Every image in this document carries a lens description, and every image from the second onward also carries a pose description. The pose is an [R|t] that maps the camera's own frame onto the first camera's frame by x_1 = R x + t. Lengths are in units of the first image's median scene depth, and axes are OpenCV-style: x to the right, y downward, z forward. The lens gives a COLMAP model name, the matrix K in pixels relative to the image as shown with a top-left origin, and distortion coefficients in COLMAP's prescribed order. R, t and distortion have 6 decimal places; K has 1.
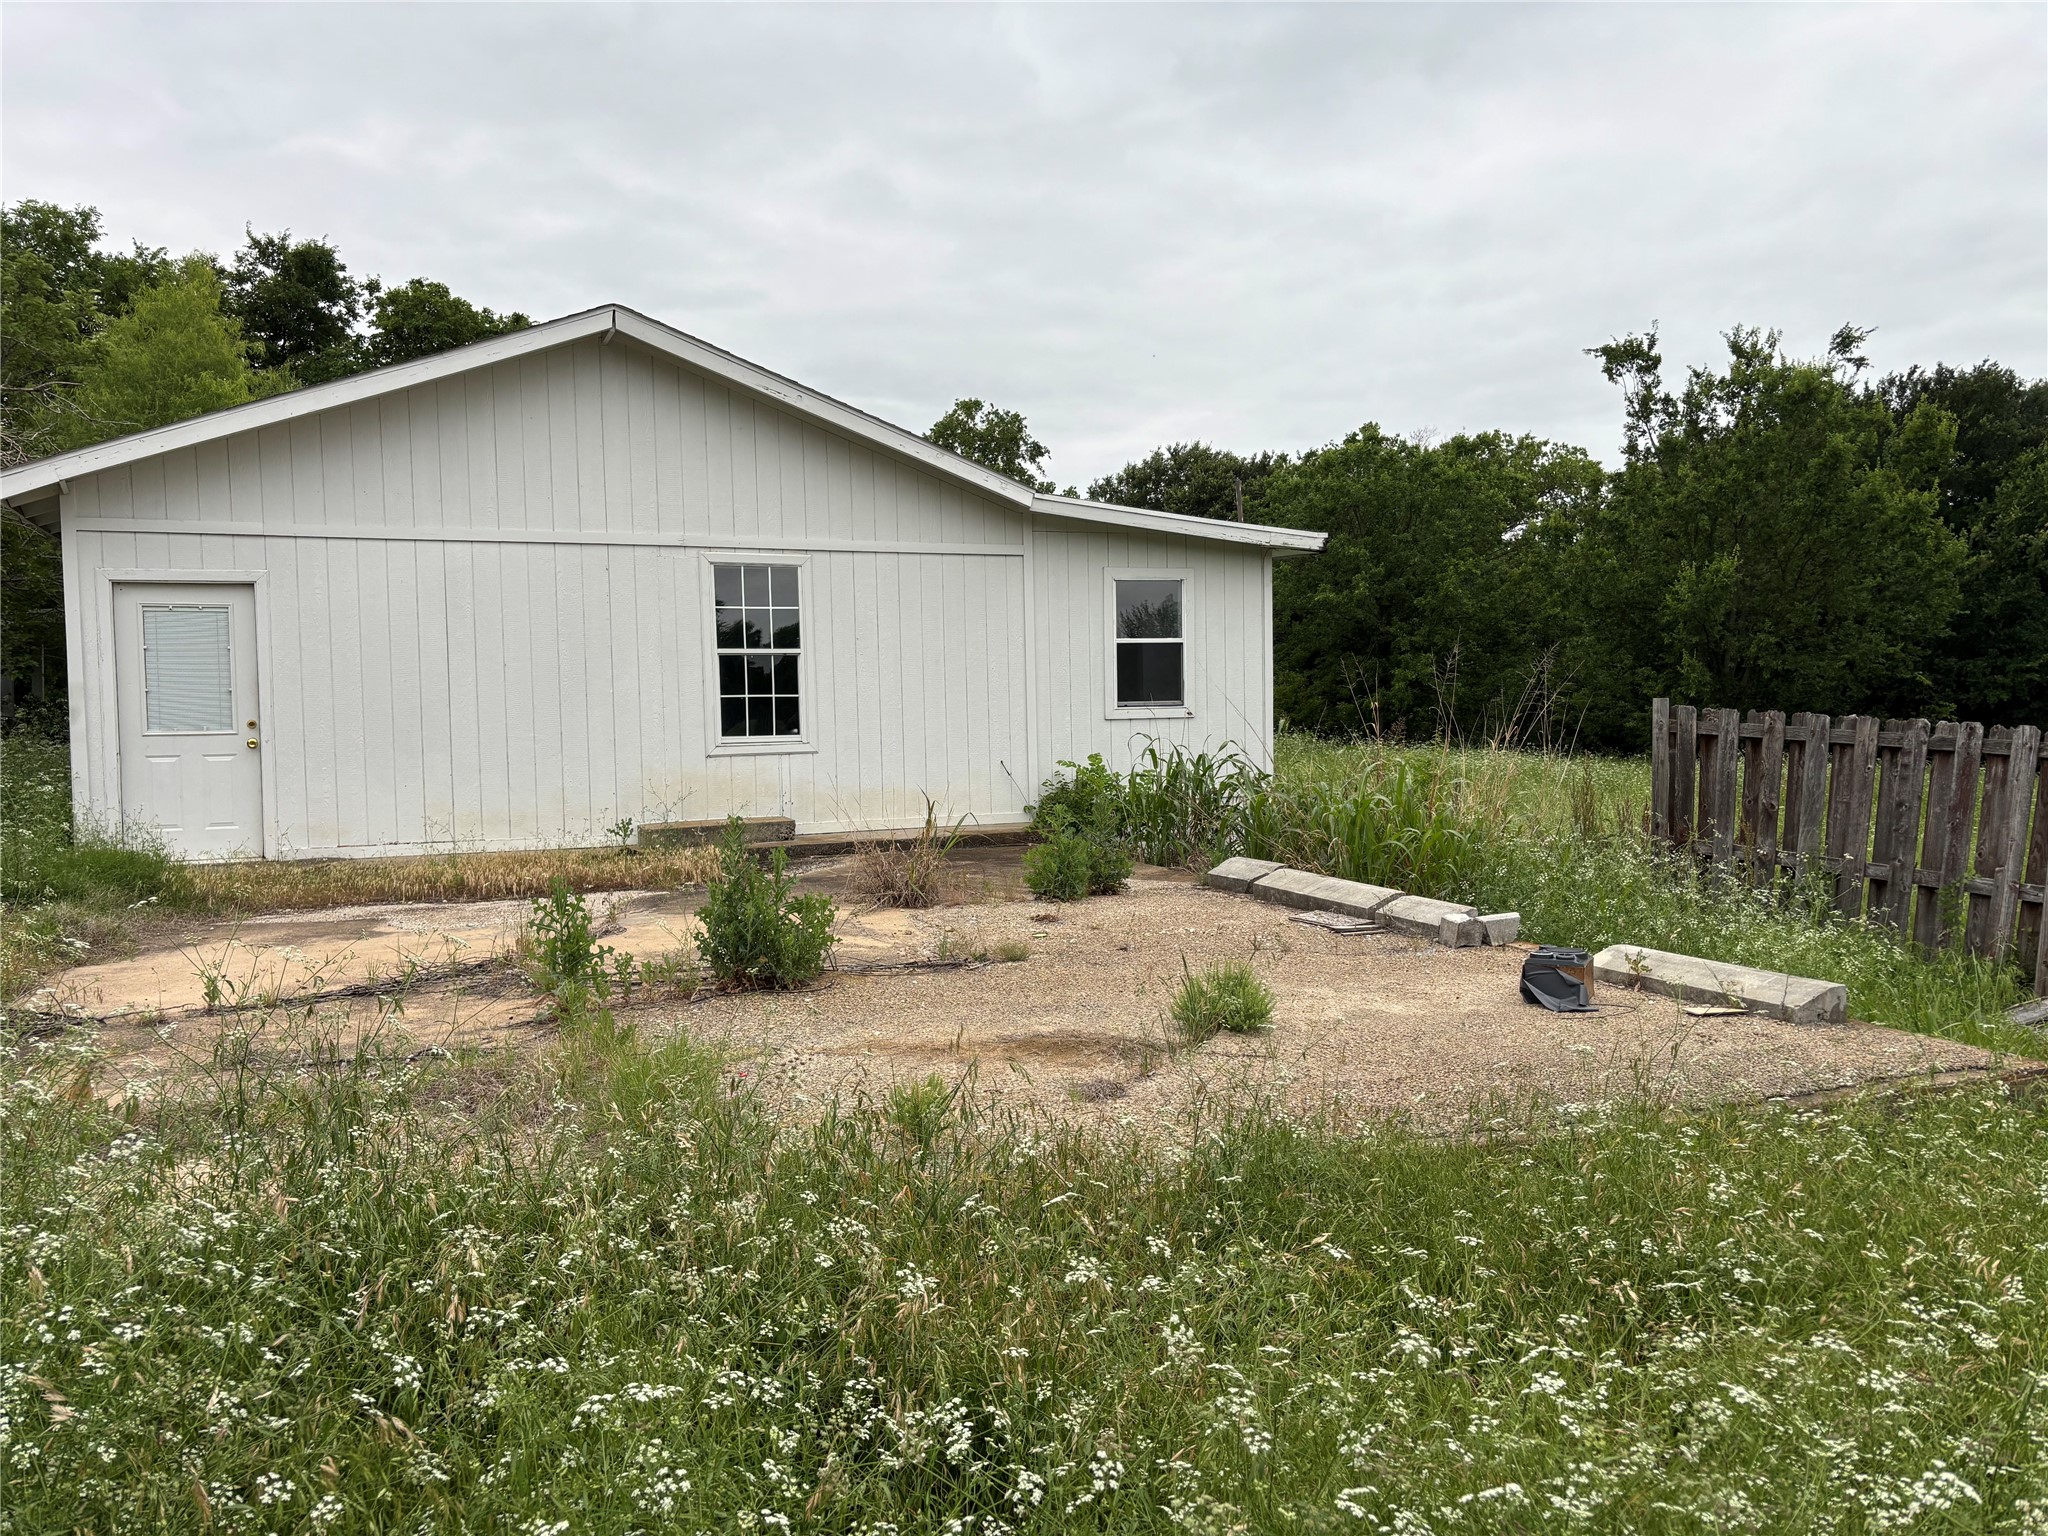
lens RADIAL K [[1536.3, 0, 1024.0], [0, 1536.3, 768.0], [0, 0, 1]] dist [0.104523, 0.000506]
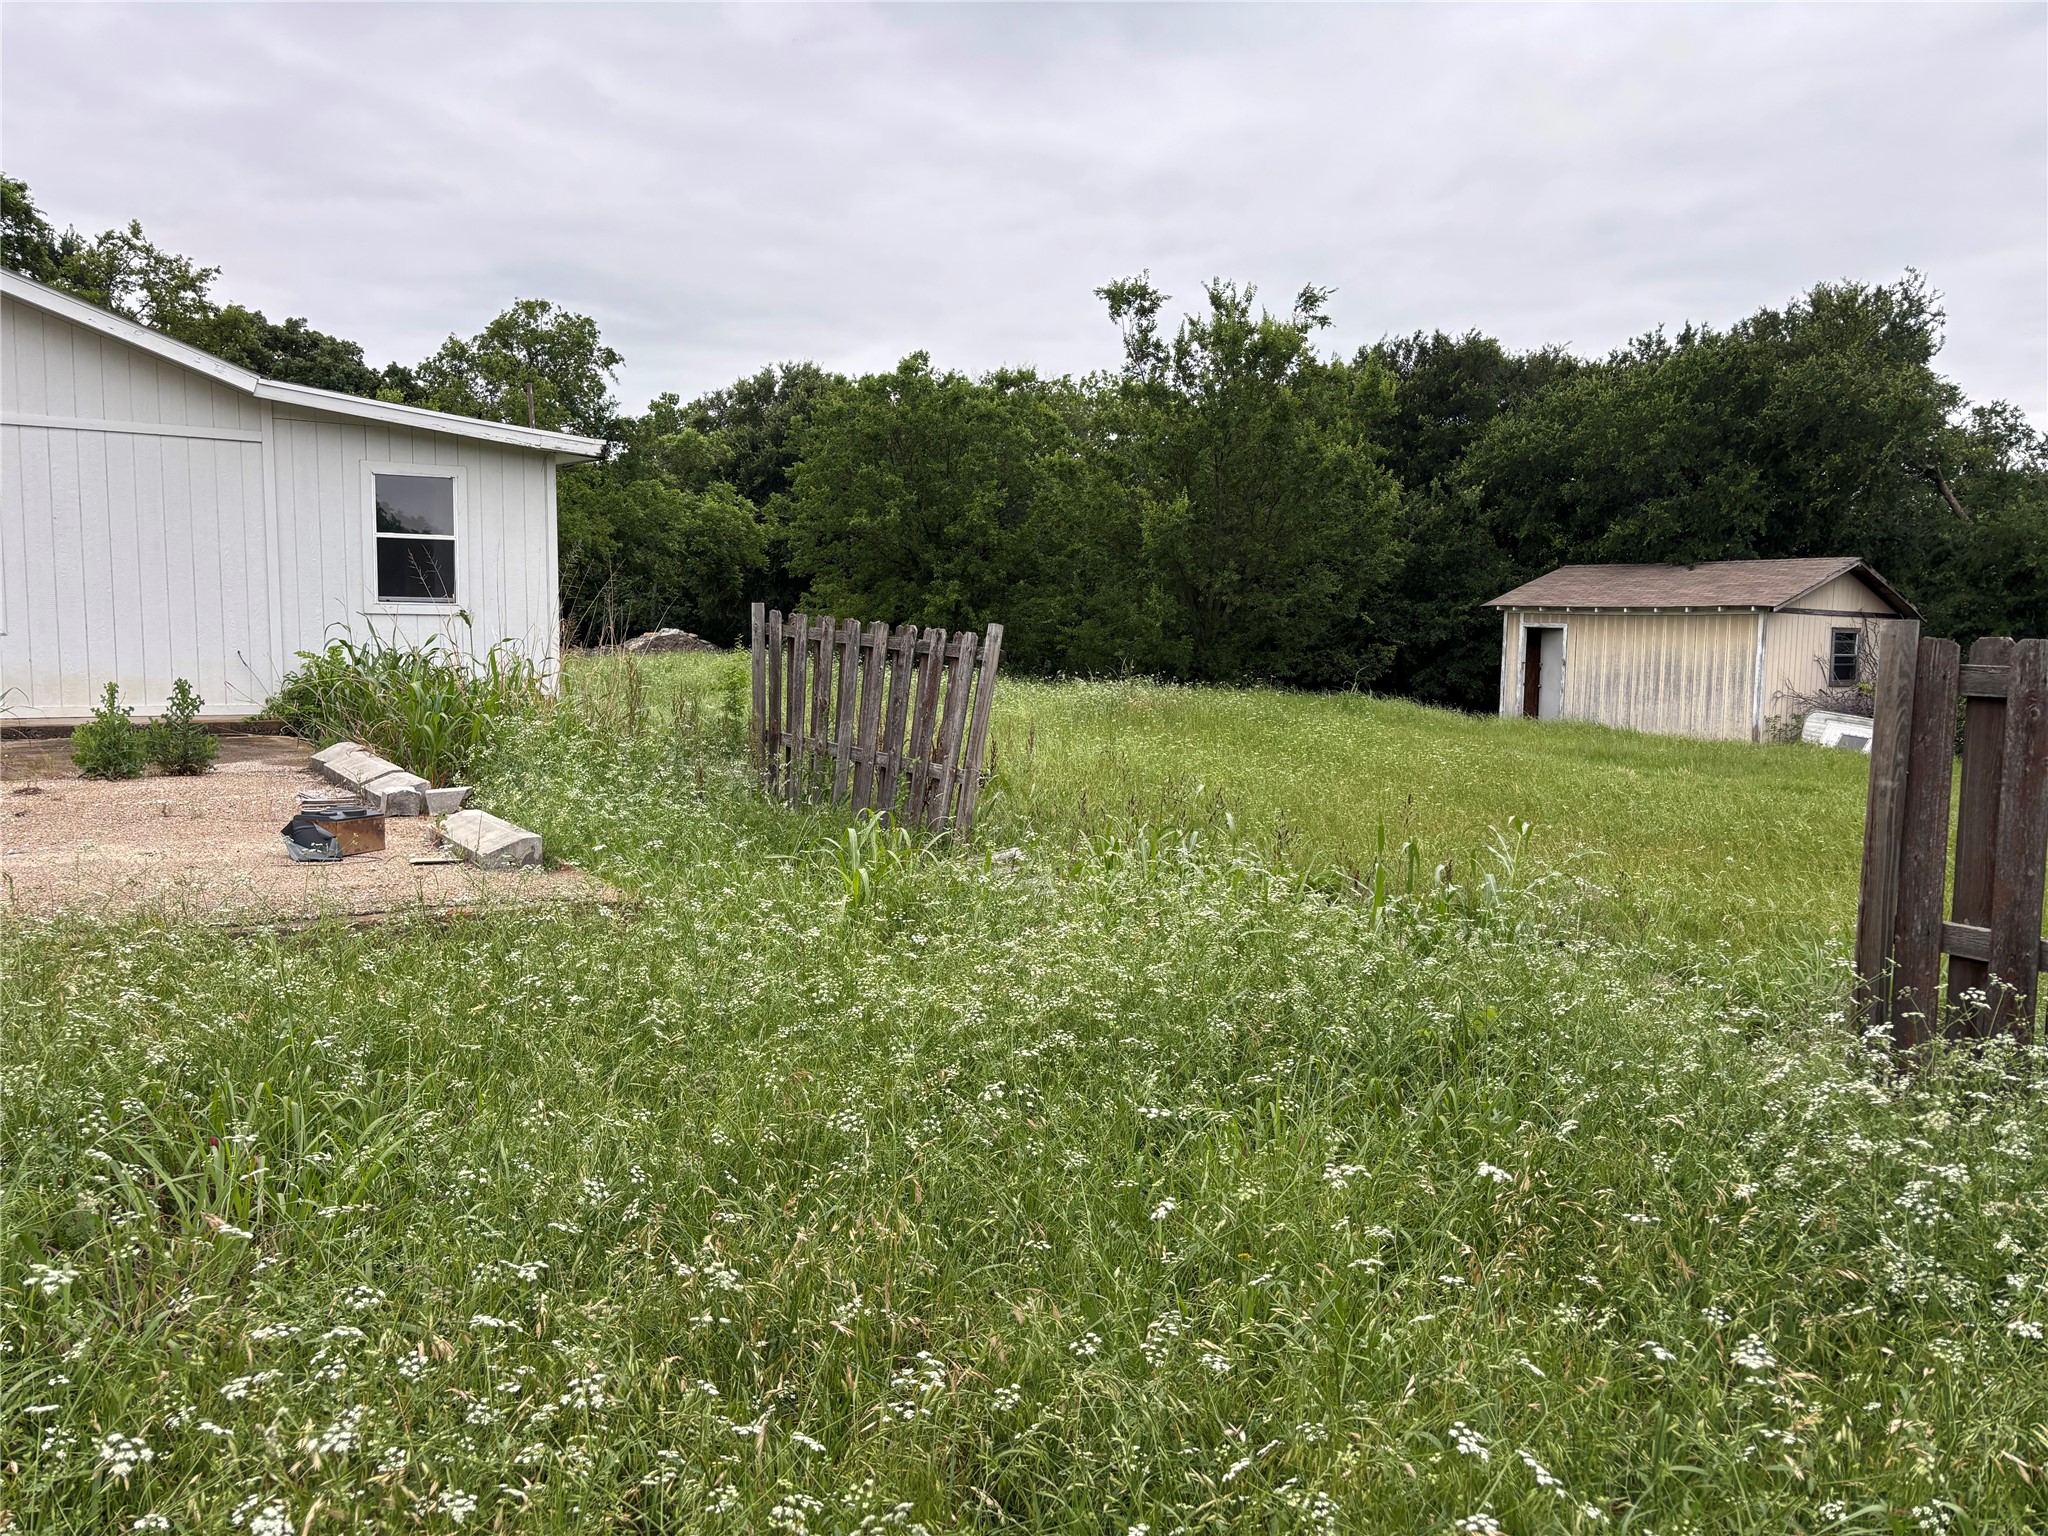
lens RADIAL K [[1566.0, 0, 1024.0], [0, 1566.0, 768.0], [0, 0, 1]] dist [0.071597, -0.000766]
pose [[0.991301, 0.020345, 0.130034, 0.199571], [-0.025666, 0.998895, 0.039377, 0.009675], [-0.129089, -0.042372, 0.990727, -0.045640]]
